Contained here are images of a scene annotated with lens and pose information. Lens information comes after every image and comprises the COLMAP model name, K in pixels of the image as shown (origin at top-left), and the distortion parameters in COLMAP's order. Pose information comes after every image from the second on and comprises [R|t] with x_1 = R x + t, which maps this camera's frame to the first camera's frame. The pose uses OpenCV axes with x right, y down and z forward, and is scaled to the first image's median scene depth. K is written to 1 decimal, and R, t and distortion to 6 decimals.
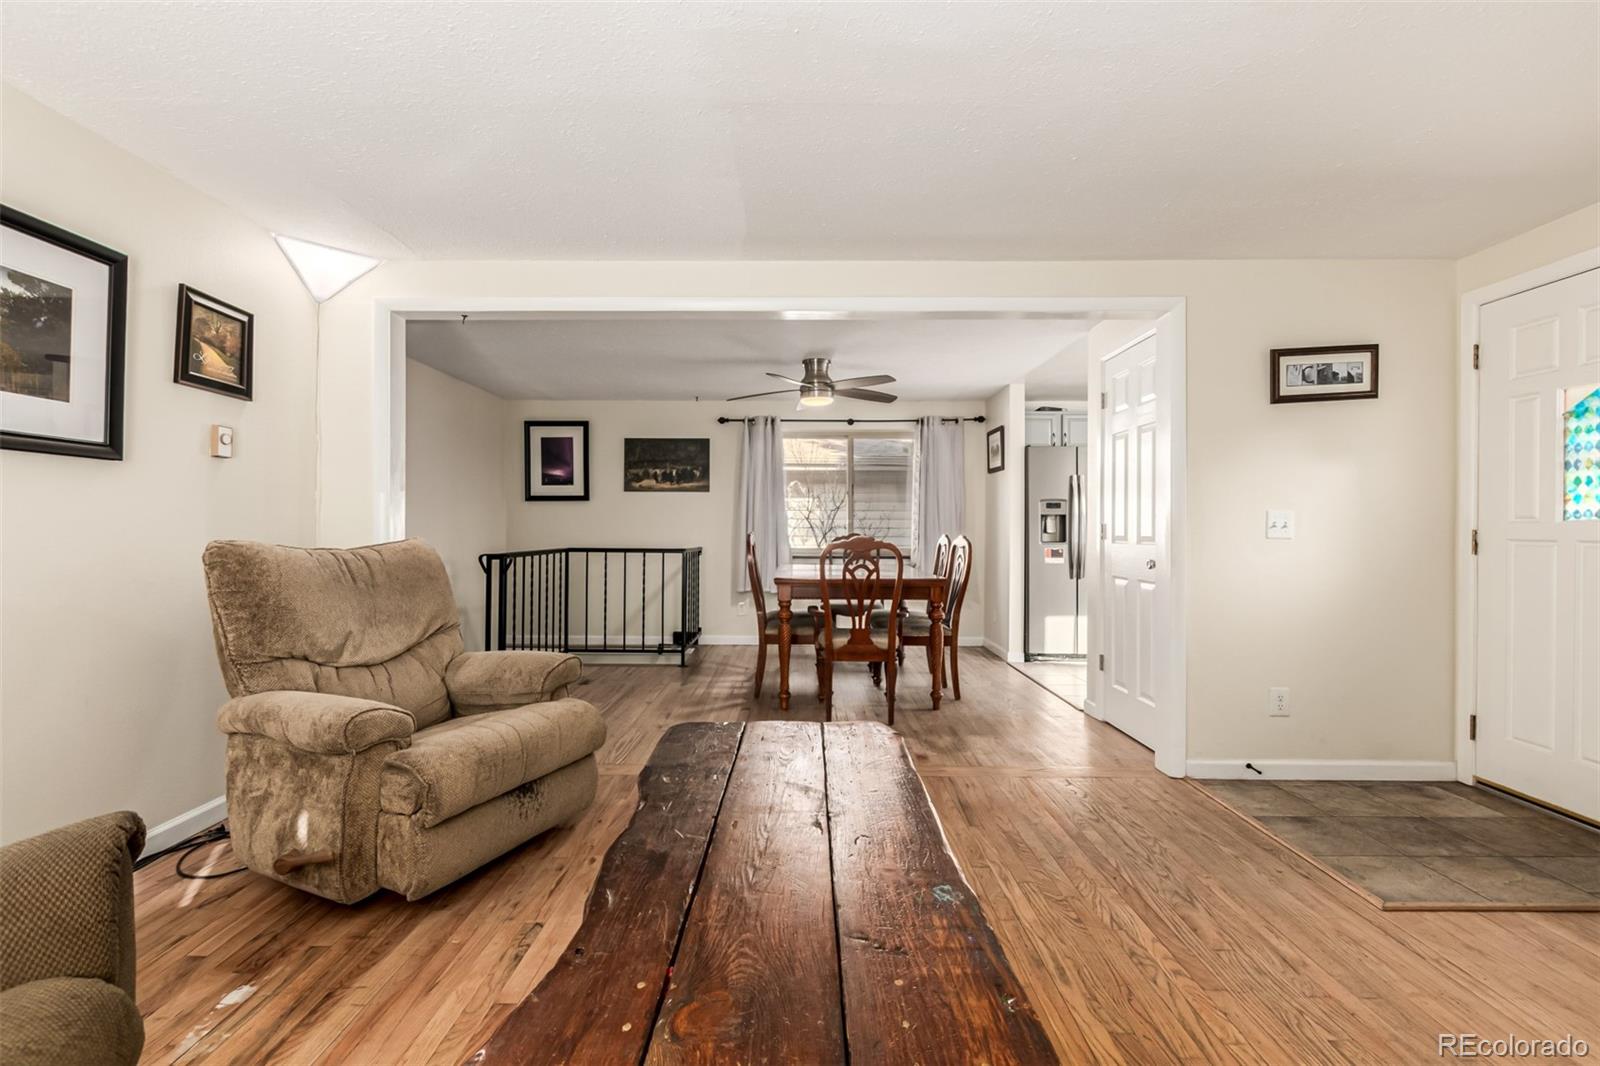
lens RADIAL K [[739.0, 0, 796.5], [0, 739.0, 527.3], [0, 0, 1]] dist [0.002154, -0.001500]
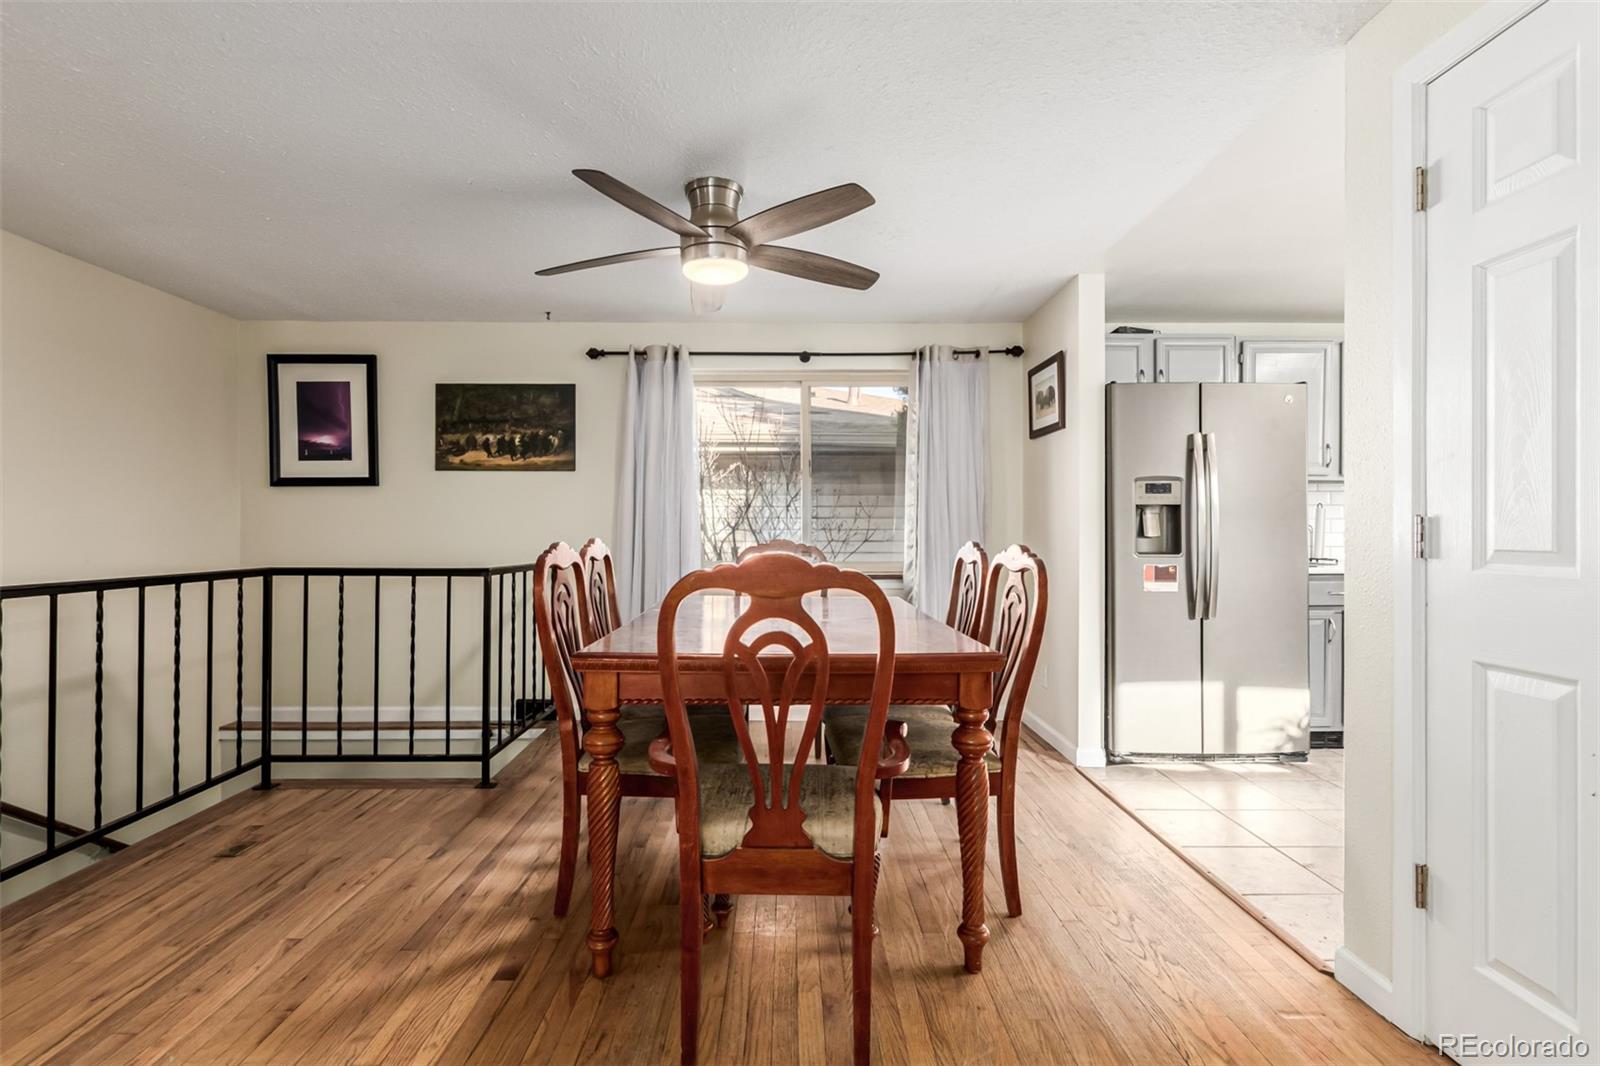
lens RADIAL K [[739.0, 0, 802.7], [0, 739.0, 527.5], [0, 0, 1]] dist [0.002154, -0.001500]
pose [[0.999661, -0.002573, 0.025893, 0.055819], [0.002633, 0.999994, -0.002273, 0.000575], [-0.025887, 0.002341, 0.999662, 0.392394]]
